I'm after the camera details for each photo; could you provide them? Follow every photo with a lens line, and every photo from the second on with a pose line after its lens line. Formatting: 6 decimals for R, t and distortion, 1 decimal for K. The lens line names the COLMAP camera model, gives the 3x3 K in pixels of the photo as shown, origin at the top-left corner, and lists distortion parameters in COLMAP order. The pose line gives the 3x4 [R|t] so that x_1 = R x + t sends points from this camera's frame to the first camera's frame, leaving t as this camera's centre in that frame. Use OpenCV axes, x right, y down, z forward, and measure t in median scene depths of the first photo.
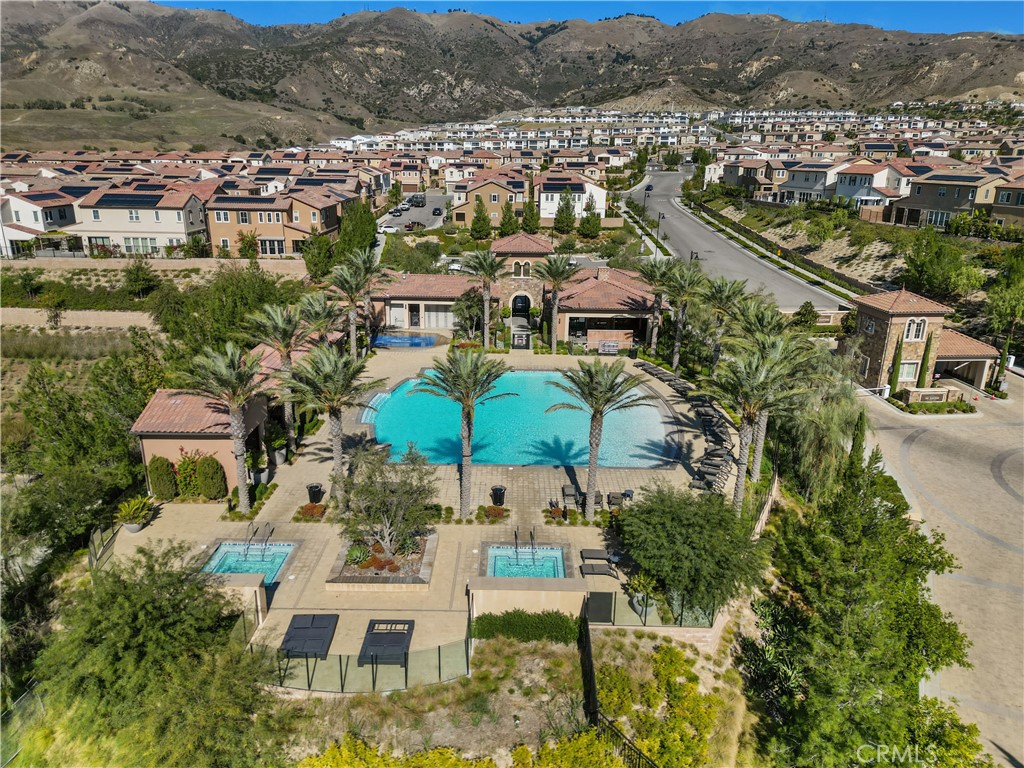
lens RADIAL K [[714.1, 0, 506.0], [0, 714.1, 384.3], [0, 0, 1]] dist [0.048409, -0.032304]
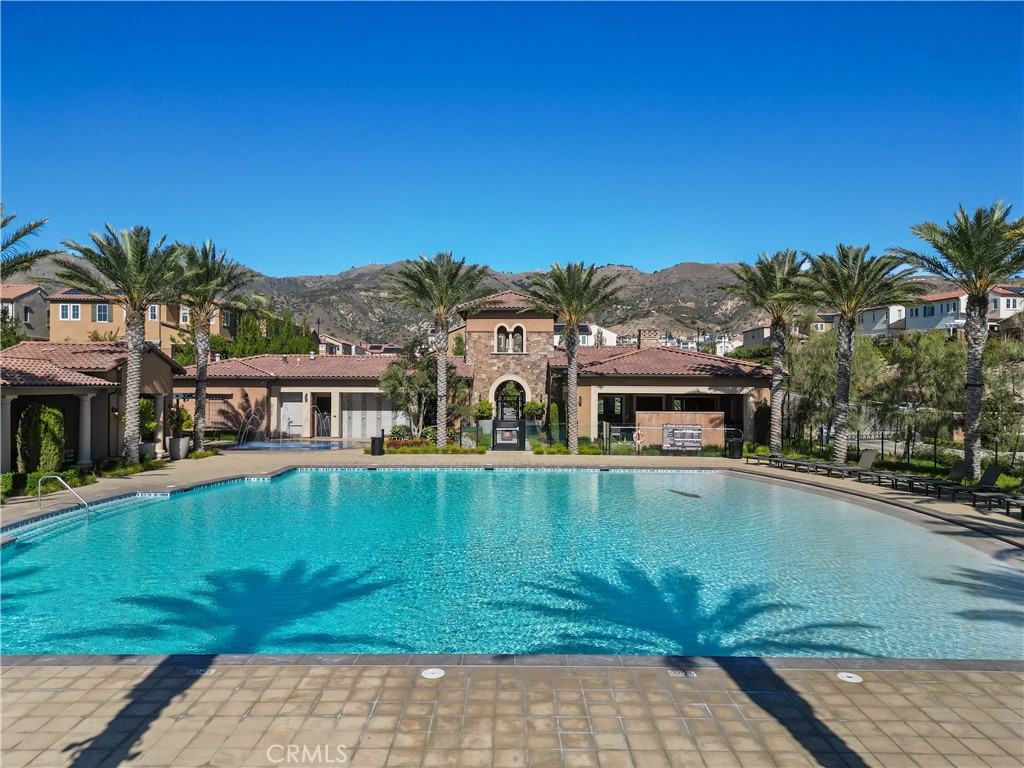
lens RADIAL K [[714.1, 0, 508.7], [0, 714.1, 386.8], [0, 0, 1]] dist [0.048409, -0.032304]
pose [[0.999896, -0.009081, 0.011174, 0.013770], [0.012060, 0.952132, -0.305449, 0.057210], [-0.007865, 0.305552, 0.952143, 0.438948]]
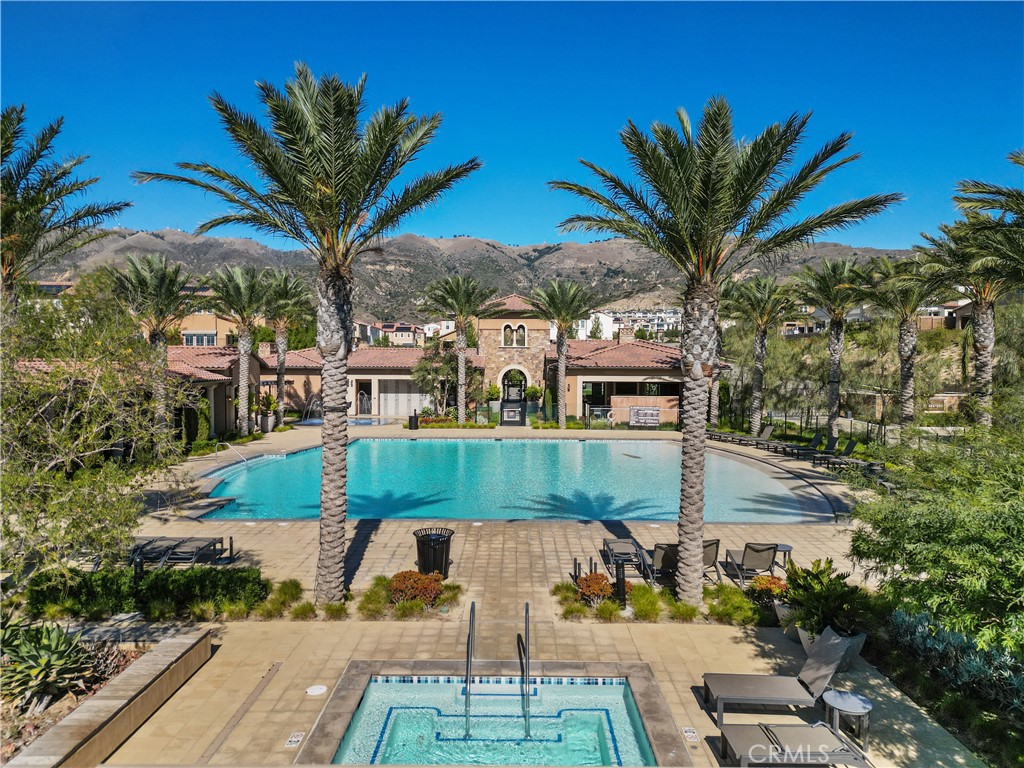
lens RADIAL K [[714.1, 0, 506.6], [0, 714.1, 382.6], [0, 0, 1]] dist [0.048409, -0.032304]
pose [[0.999958, -0.009092, -0.000703, 0.014057], [0.008547, 0.961326, -0.275280, 0.085524], [0.003179, 0.275263, 0.961364, 0.304389]]
